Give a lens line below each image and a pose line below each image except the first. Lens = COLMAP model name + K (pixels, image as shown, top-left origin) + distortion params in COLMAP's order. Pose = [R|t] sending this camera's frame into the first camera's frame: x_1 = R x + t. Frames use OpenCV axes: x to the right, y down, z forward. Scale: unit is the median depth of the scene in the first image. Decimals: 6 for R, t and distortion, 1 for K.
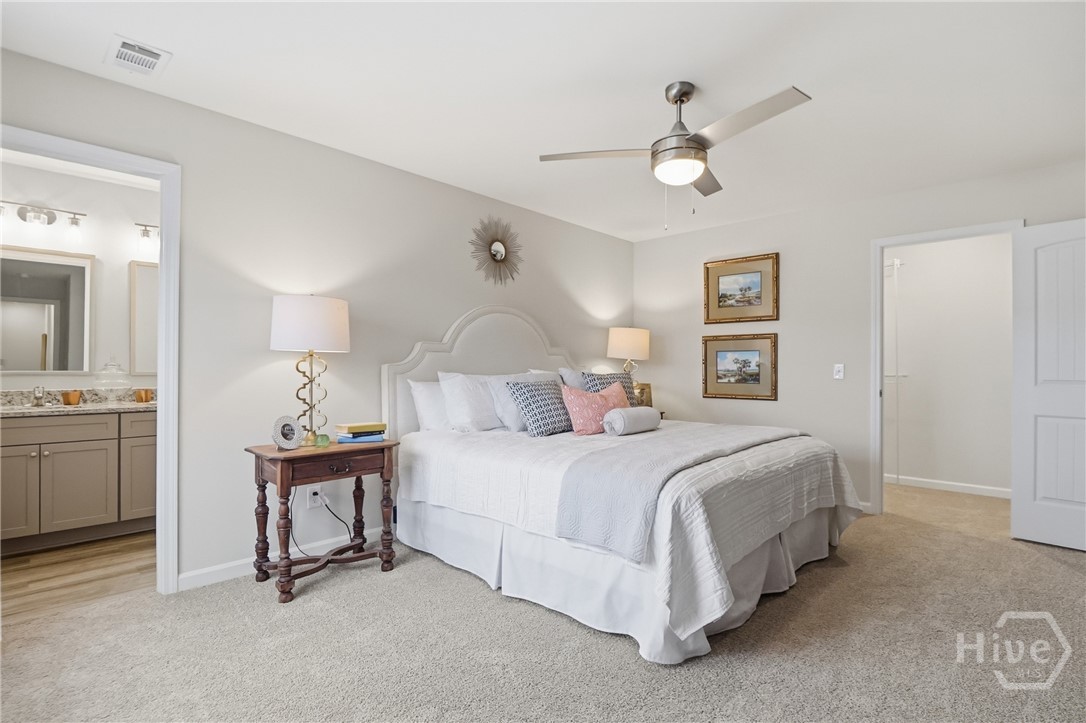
lens RADIAL K [[514.1, 0, 539.6], [0, 514.1, 364.7], [0, 0, 1]] dist [-0.023500, -0.001056]
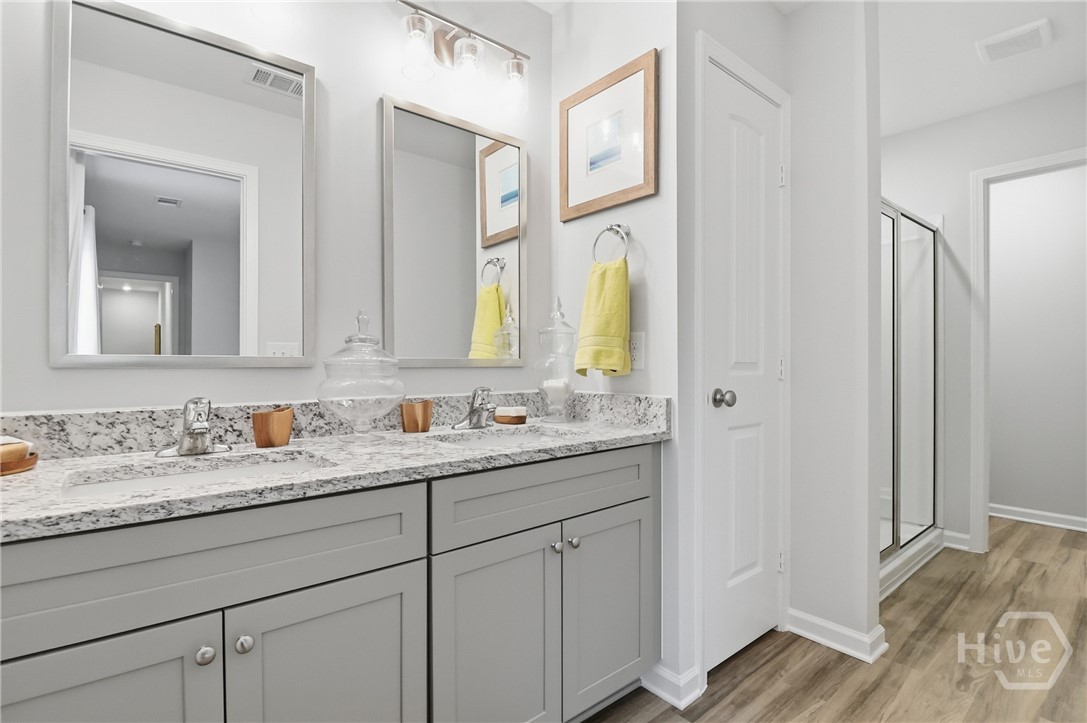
lens RADIAL K [[514.5, 0, 548.9], [0, 514.5, 367.0], [0, 0, 1]] dist [-0.023500, -0.001056]
pose [[0.993483, -0.005298, -0.113858, -0.707620], [0.006892, 0.999884, 0.013610, 0.018280], [0.113773, -0.014306, 0.993404, 0.670015]]
